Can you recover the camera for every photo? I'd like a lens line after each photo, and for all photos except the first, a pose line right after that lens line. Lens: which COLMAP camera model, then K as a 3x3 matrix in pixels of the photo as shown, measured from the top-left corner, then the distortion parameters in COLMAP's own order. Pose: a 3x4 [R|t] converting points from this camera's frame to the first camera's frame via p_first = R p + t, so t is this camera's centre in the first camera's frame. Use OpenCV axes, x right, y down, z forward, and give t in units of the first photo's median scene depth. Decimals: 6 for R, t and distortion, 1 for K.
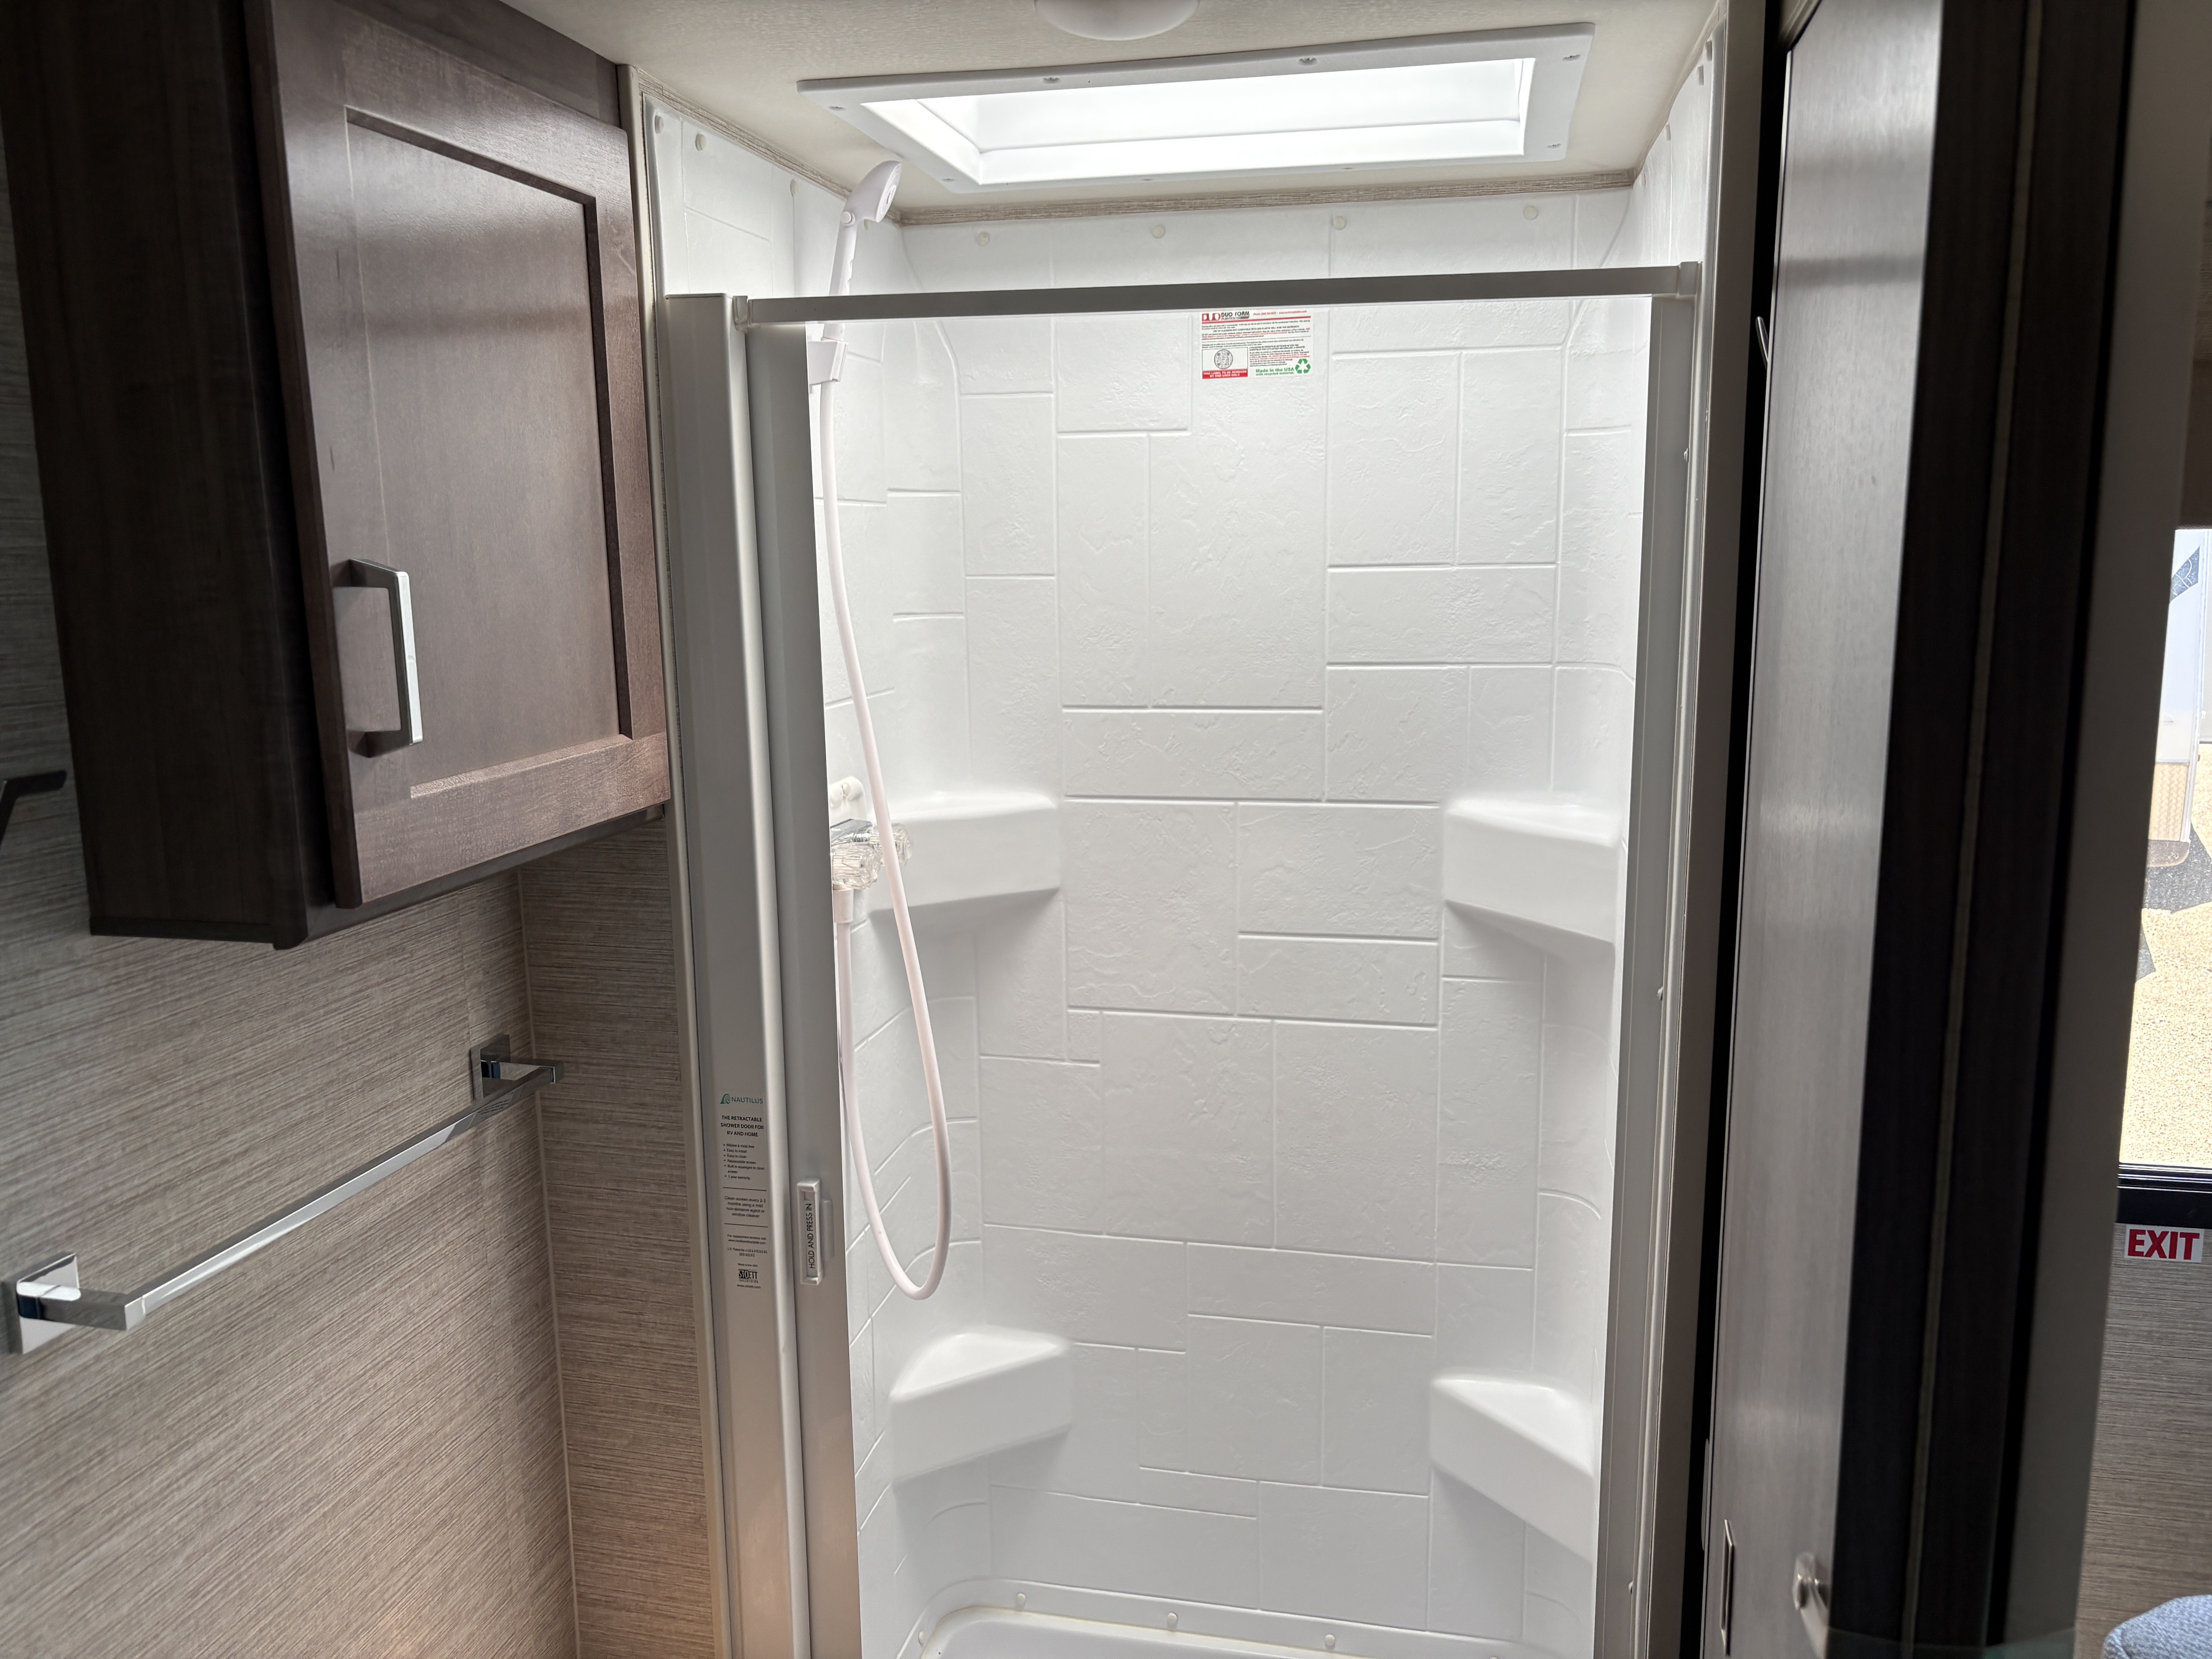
lens RADIAL K [[1651.6, 0, 1106.0], [0, 1651.6, 829.5], [0, 0, 1]] dist [0.047294, -0.063878]
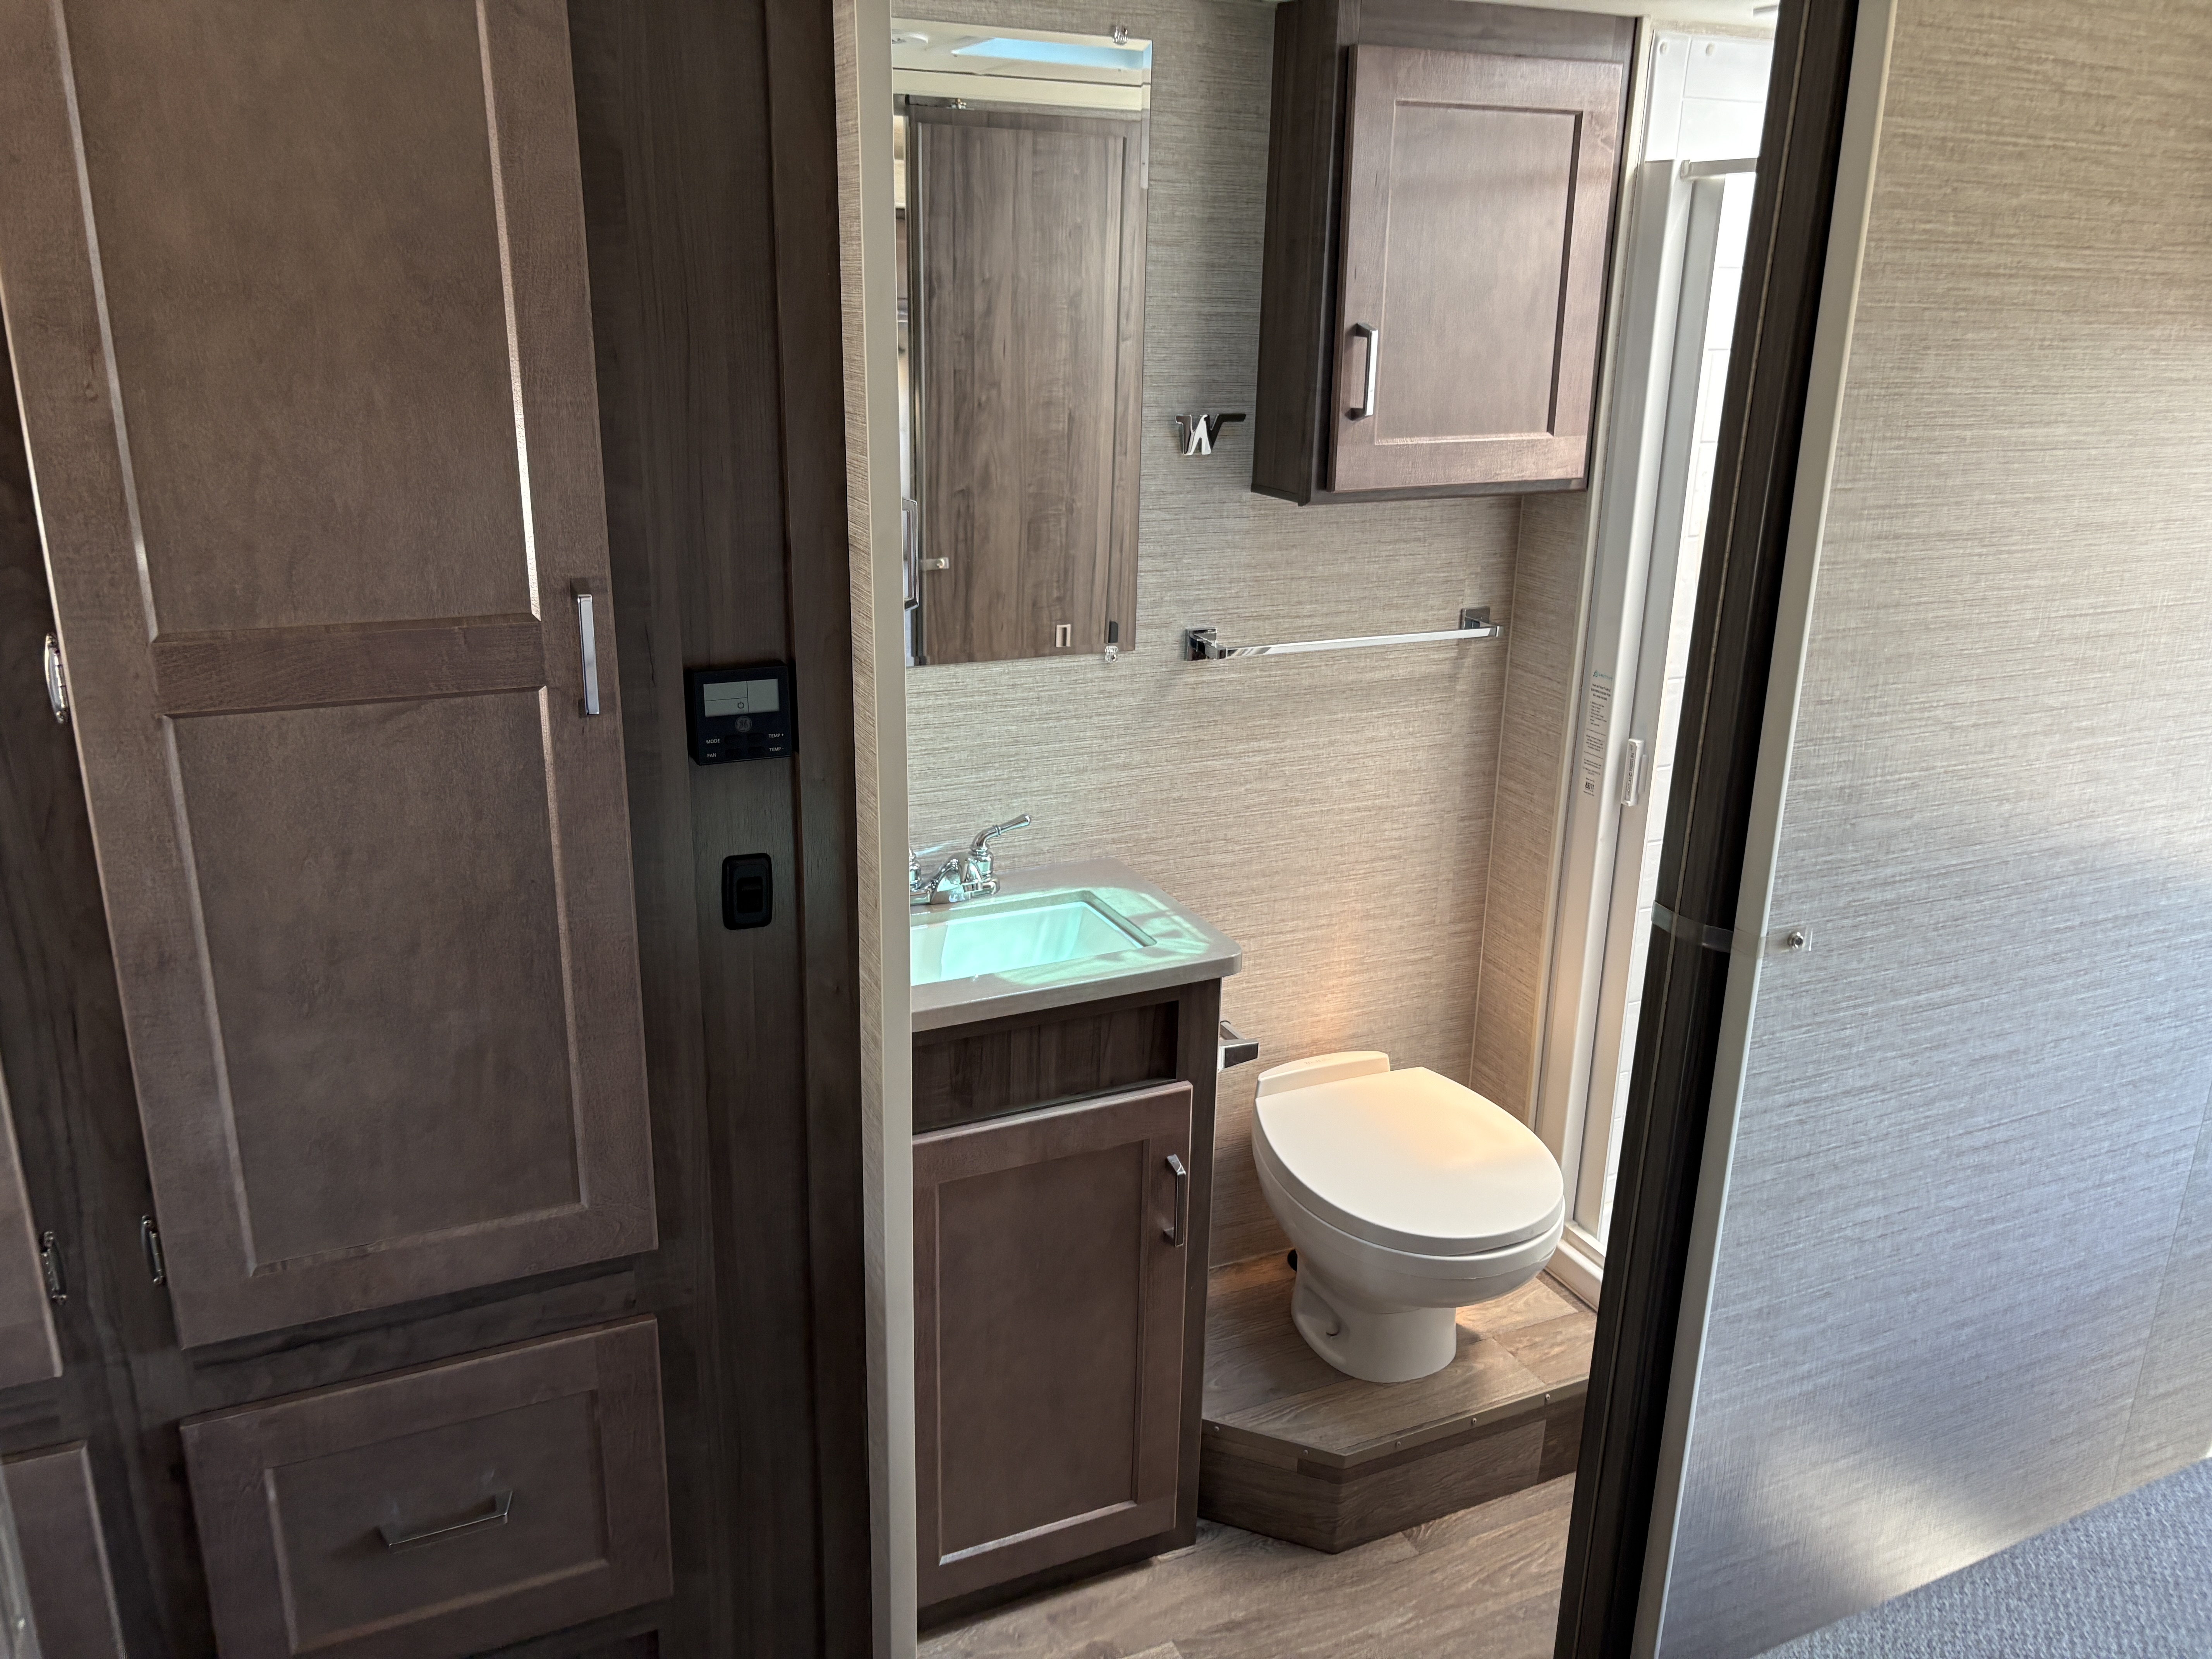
lens RADIAL K [[1697.1, 0, 1106.0], [0, 1697.1, 829.5], [0, 0, 1]] dist [0.085986, -0.374928]
pose [[0.605540, 0.263656, -0.750870, 0.827725], [-0.155624, 0.964539, 0.213179, 0.032582], [0.780450, -0.012235, 0.625099, -0.437323]]
